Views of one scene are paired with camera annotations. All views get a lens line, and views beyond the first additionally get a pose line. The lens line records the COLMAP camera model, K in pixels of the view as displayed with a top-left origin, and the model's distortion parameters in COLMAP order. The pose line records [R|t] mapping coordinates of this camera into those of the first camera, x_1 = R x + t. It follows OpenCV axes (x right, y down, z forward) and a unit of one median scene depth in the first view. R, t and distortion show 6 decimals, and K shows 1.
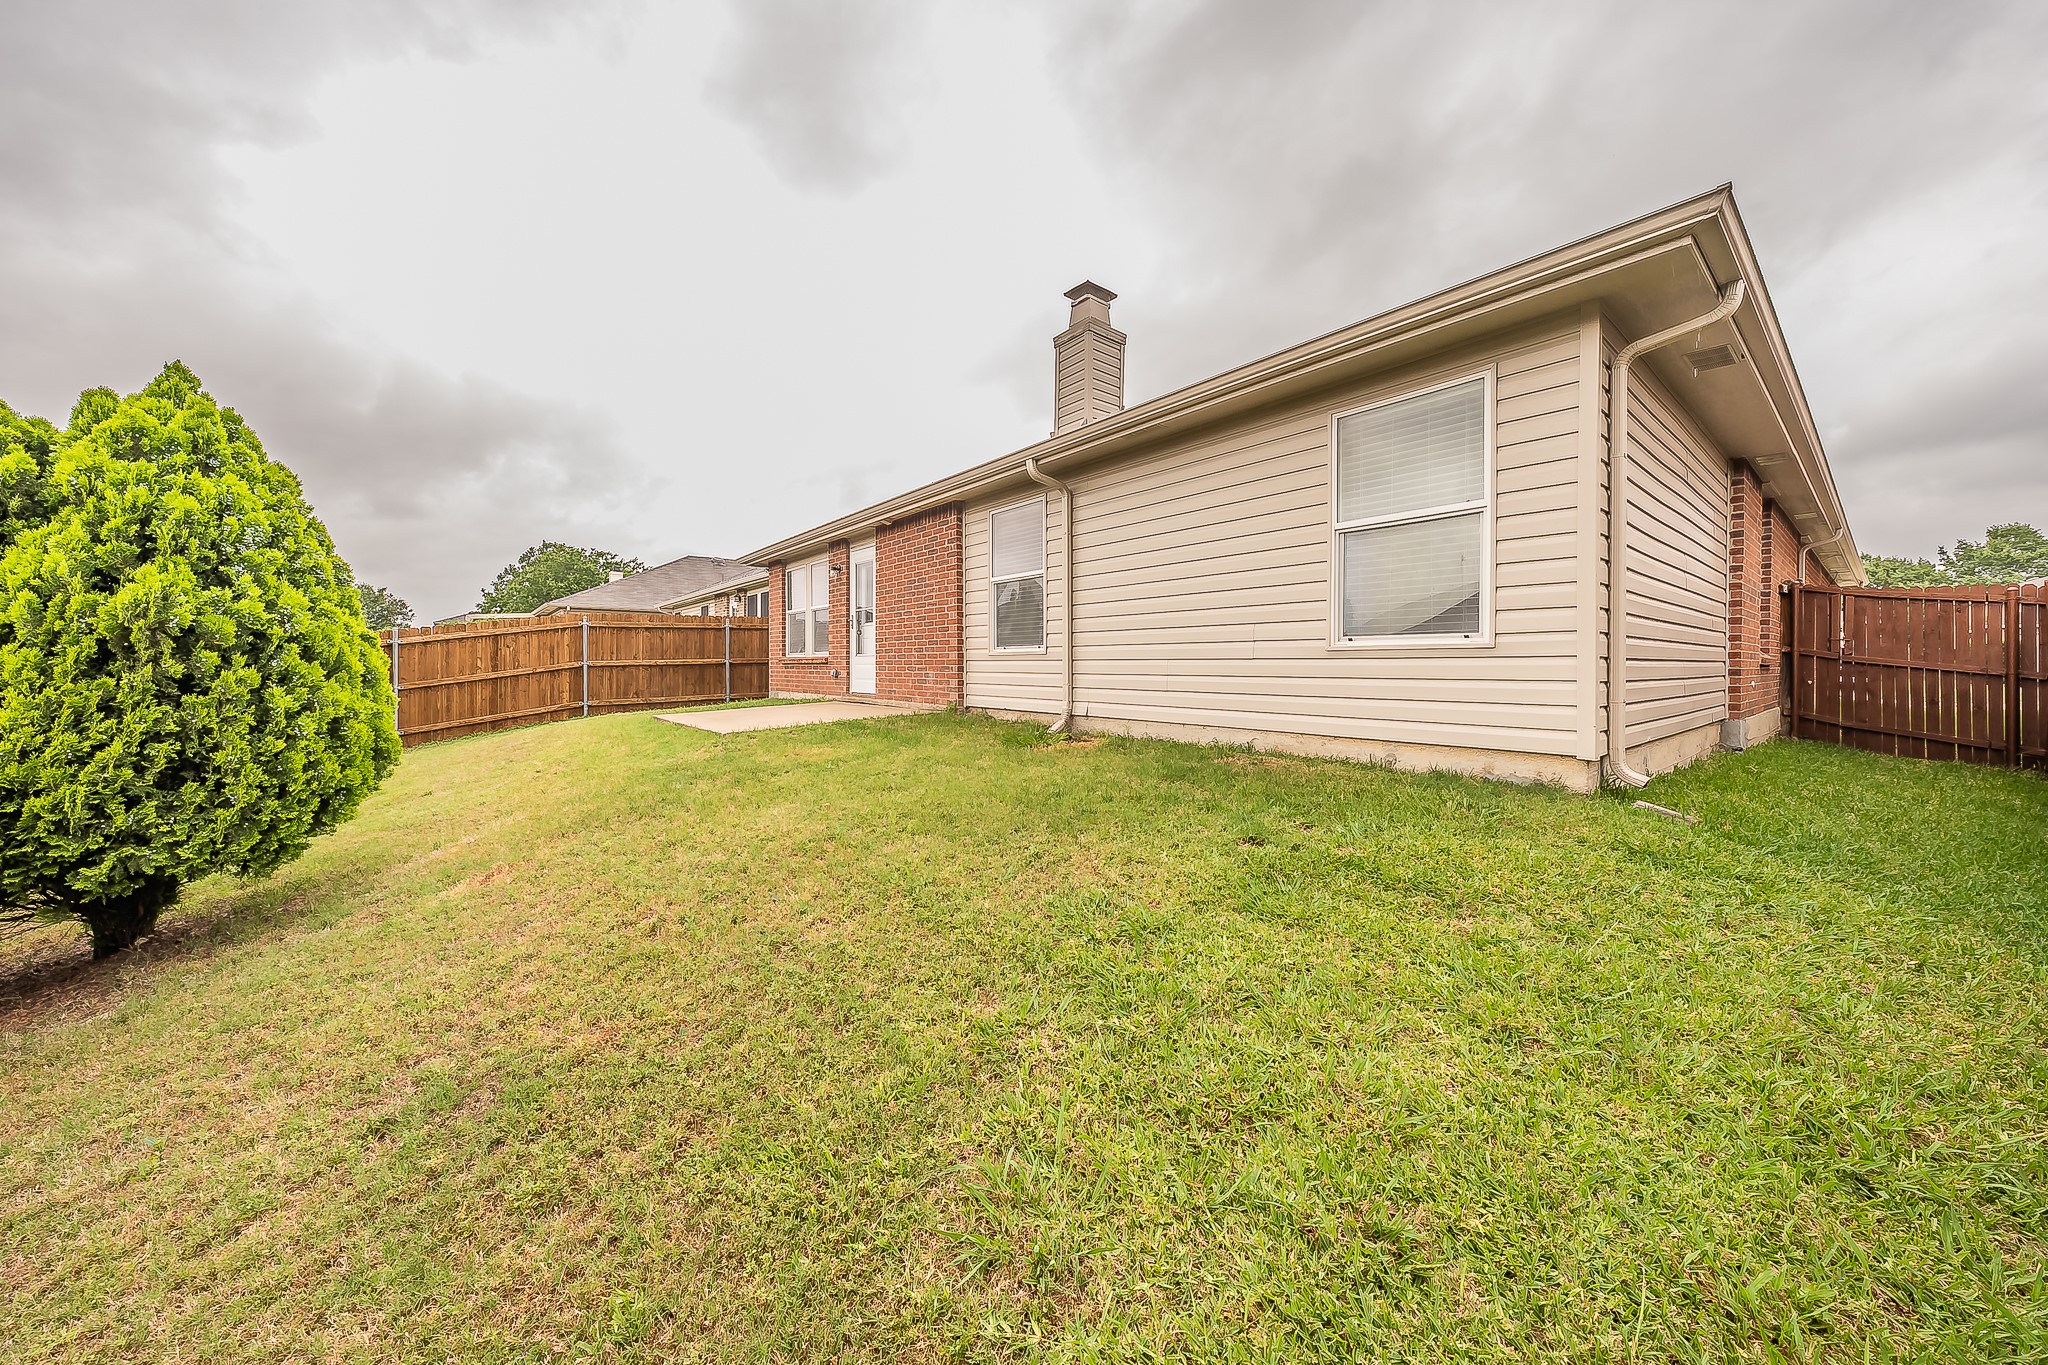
lens RADIAL K [[700.3, 0, 1016.8], [0, 700.3, 668.4], [0, 0, 1]] dist [-0.000261, -0.000264]
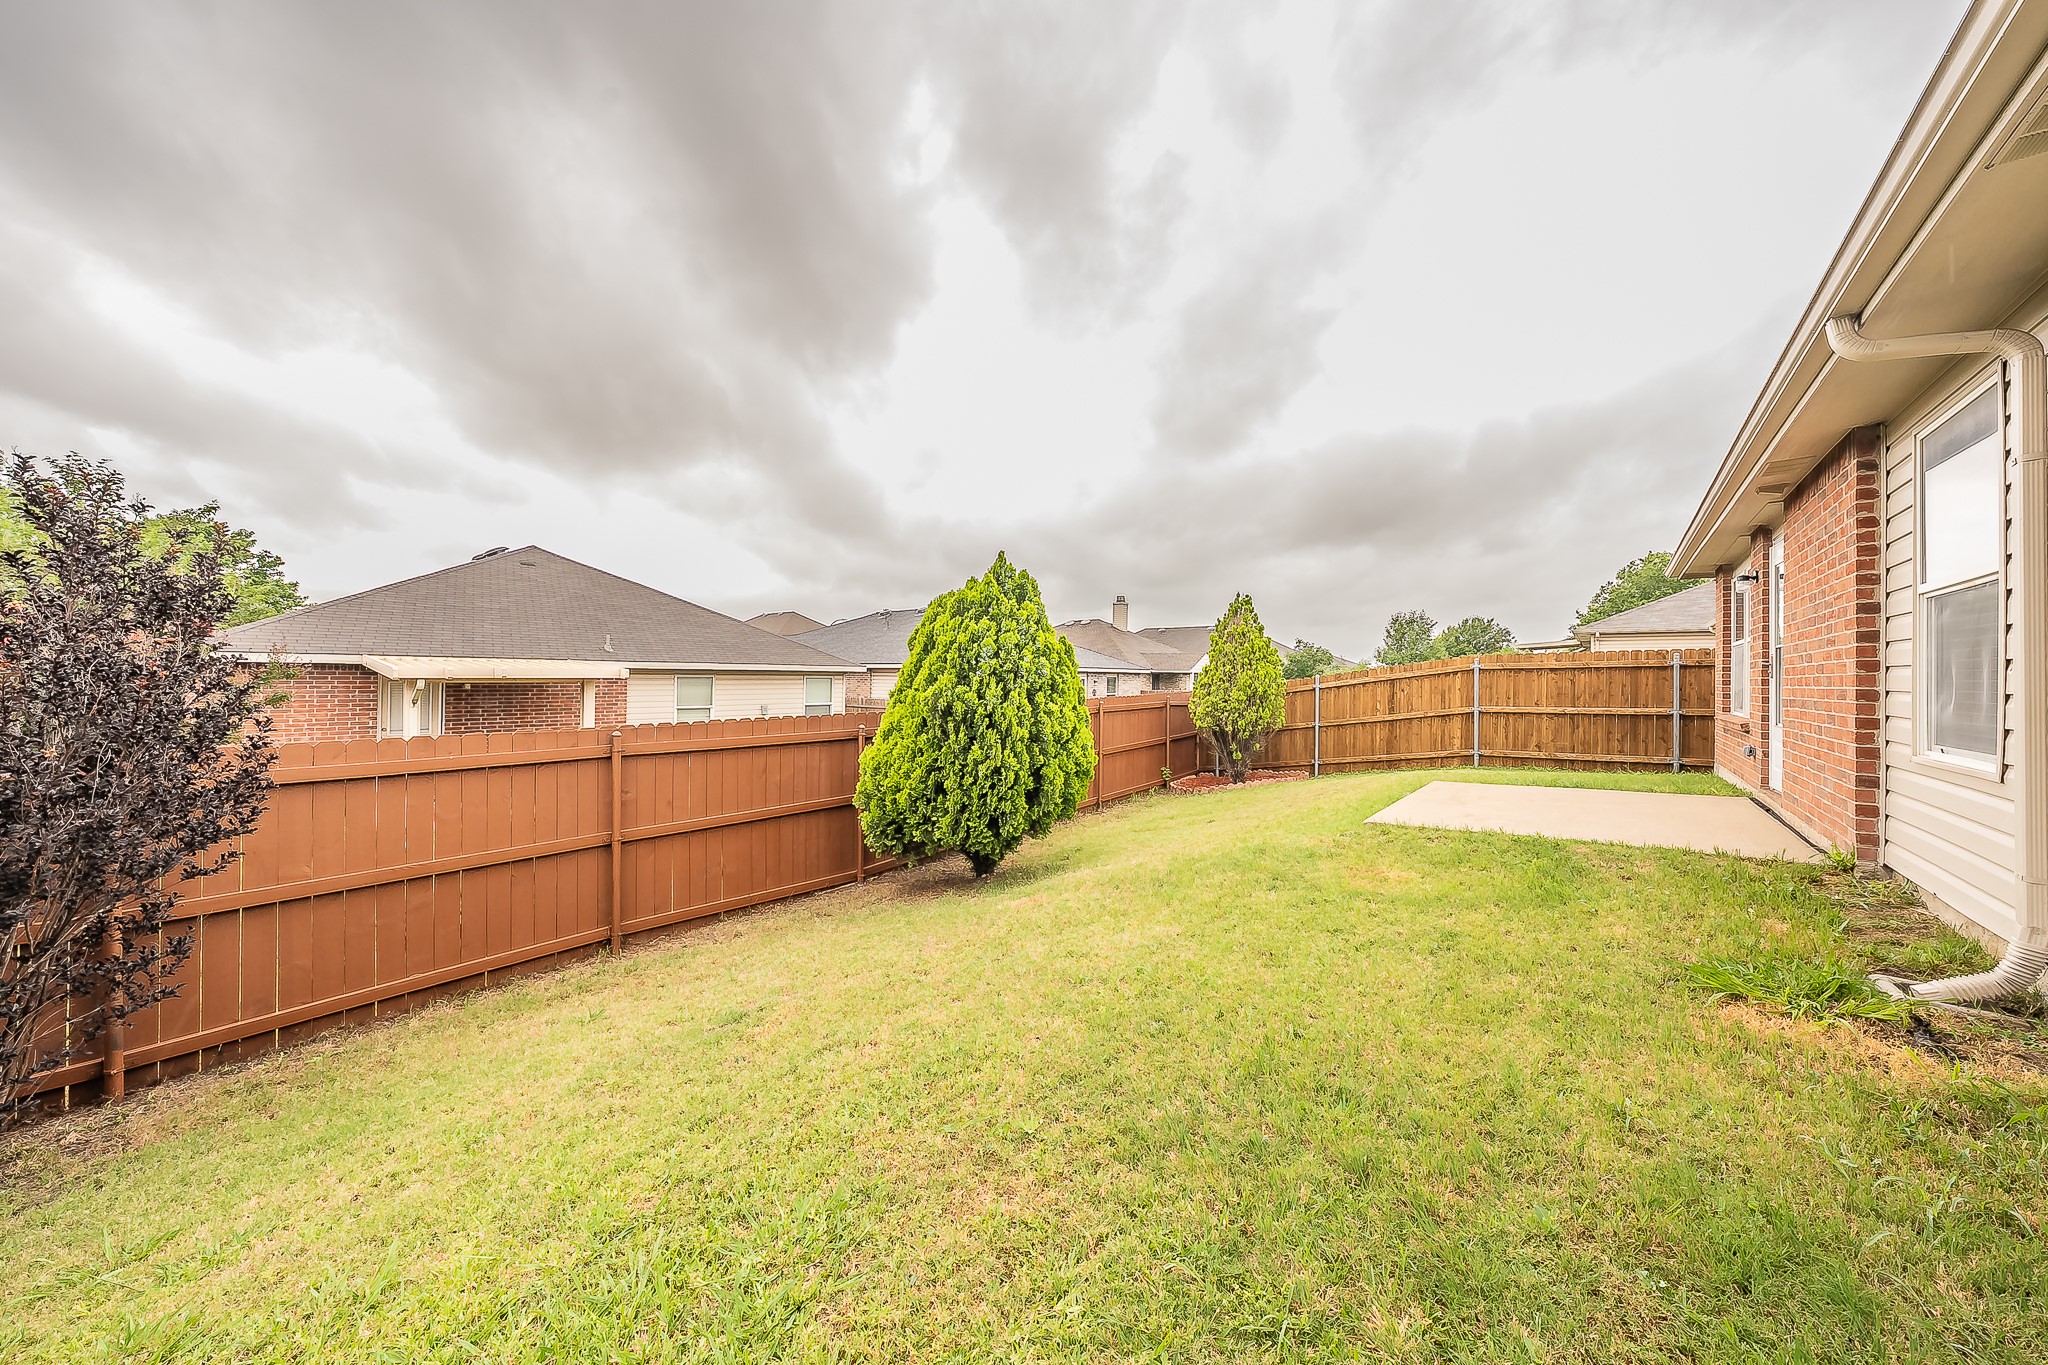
lens RADIAL K [[700.3, 0, 1019.4], [0, 700.3, 674.7], [0, 0, 1]] dist [-0.000261, -0.000264]
pose [[0.202999, -0.002605, -0.979176, 0.187282], [-0.015300, 0.999866, -0.005832, -0.042435], [0.979059, 0.016165, 0.202932, 0.246160]]
